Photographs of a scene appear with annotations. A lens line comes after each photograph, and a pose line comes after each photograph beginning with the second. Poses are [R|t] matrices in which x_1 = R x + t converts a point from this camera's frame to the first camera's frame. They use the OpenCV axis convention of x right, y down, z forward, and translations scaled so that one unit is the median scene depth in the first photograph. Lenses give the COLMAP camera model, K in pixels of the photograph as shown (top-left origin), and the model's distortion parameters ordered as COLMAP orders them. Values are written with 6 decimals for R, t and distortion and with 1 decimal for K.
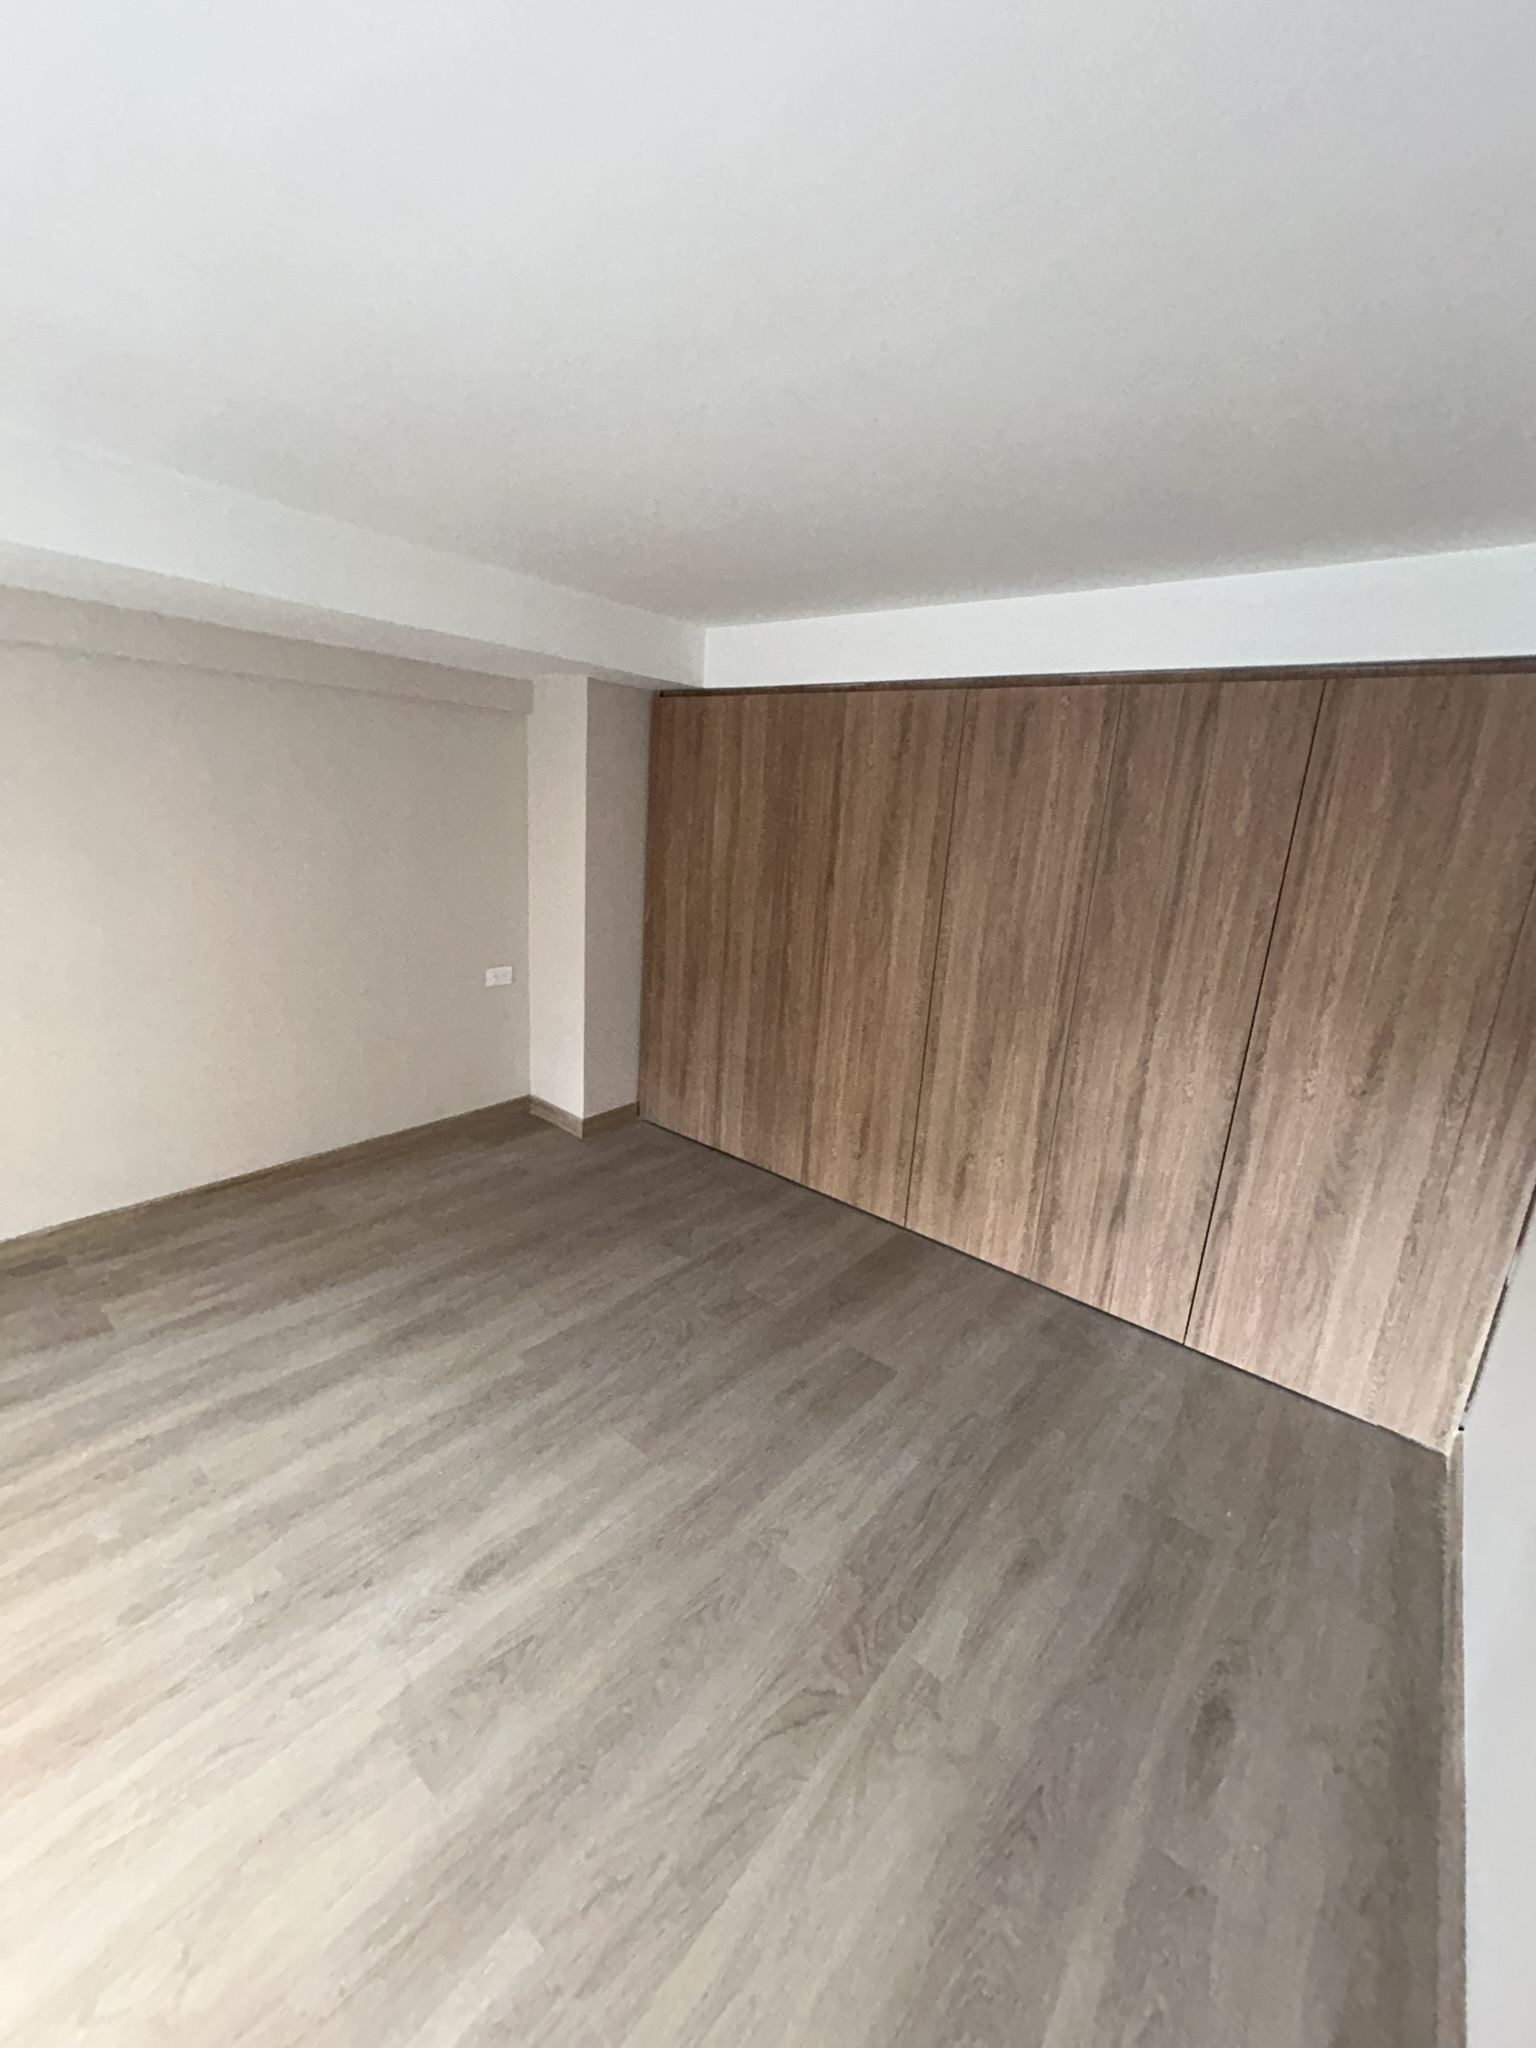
lens RADIAL K [[830.5, 0, 767.7], [0, 830.5, 1019.3], [0, 0, 1]] dist [0.000169, -0.000059]
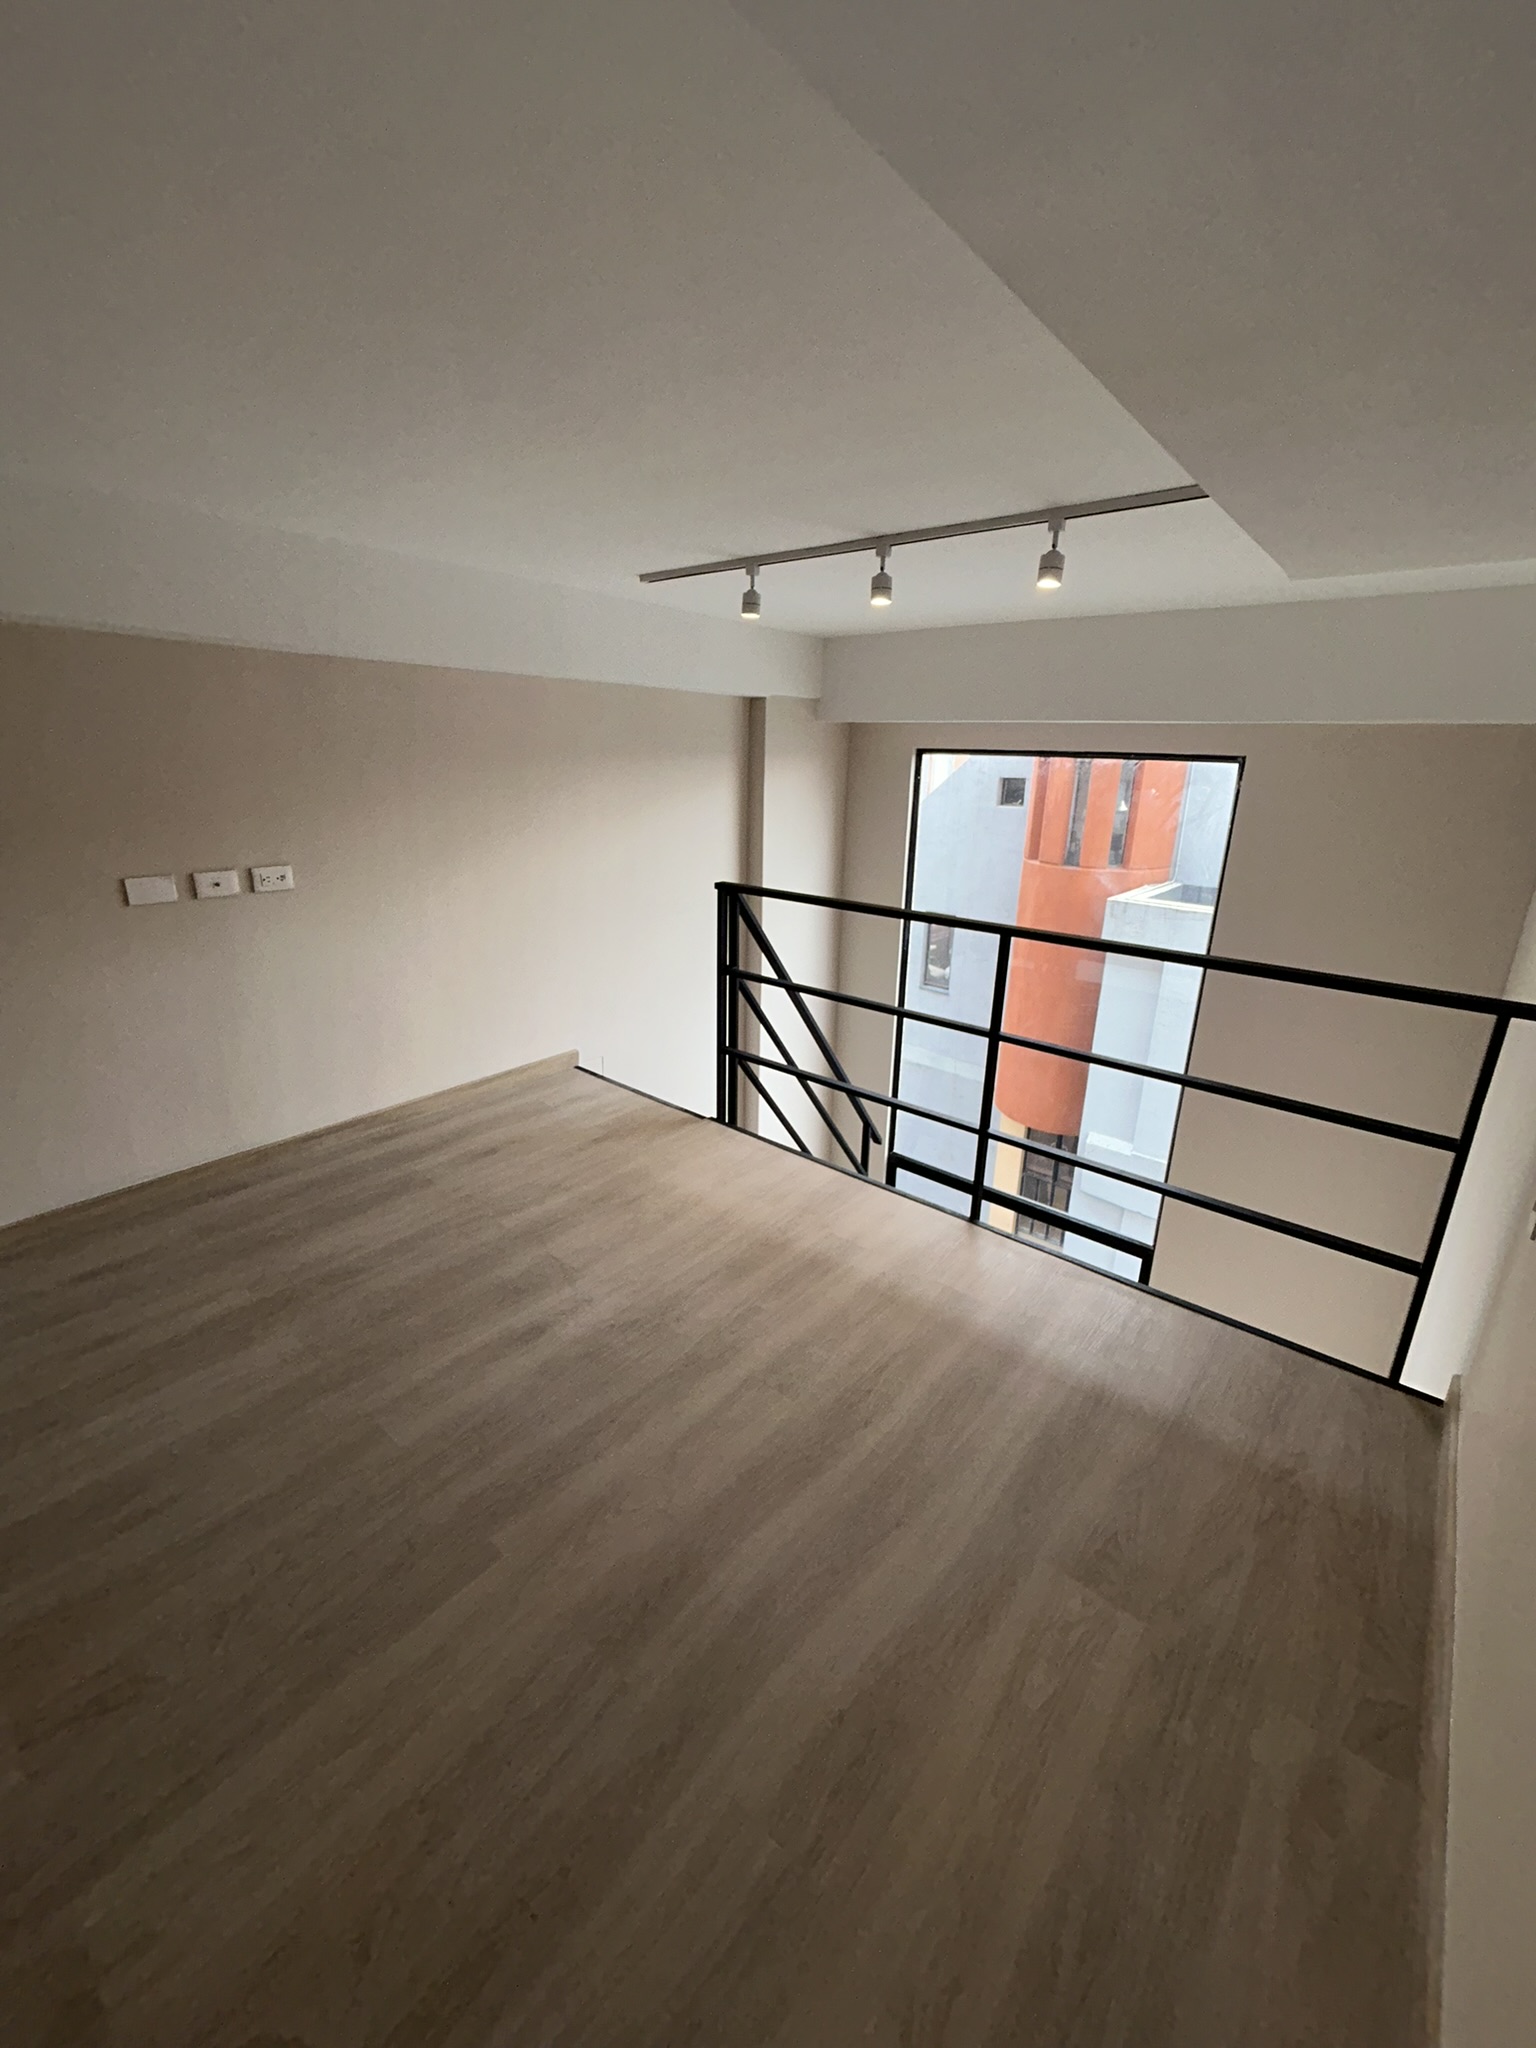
lens RADIAL K [[830.5, 0, 768.4], [0, 830.5, 1020.5], [0, 0, 1]] dist [0.000169, -0.000059]
pose [[-0.996561, -0.080427, -0.019962, -0.555542], [-0.078418, 0.837414, 0.540914, -0.449958], [-0.026788, 0.540619, -0.840841, 1.561868]]
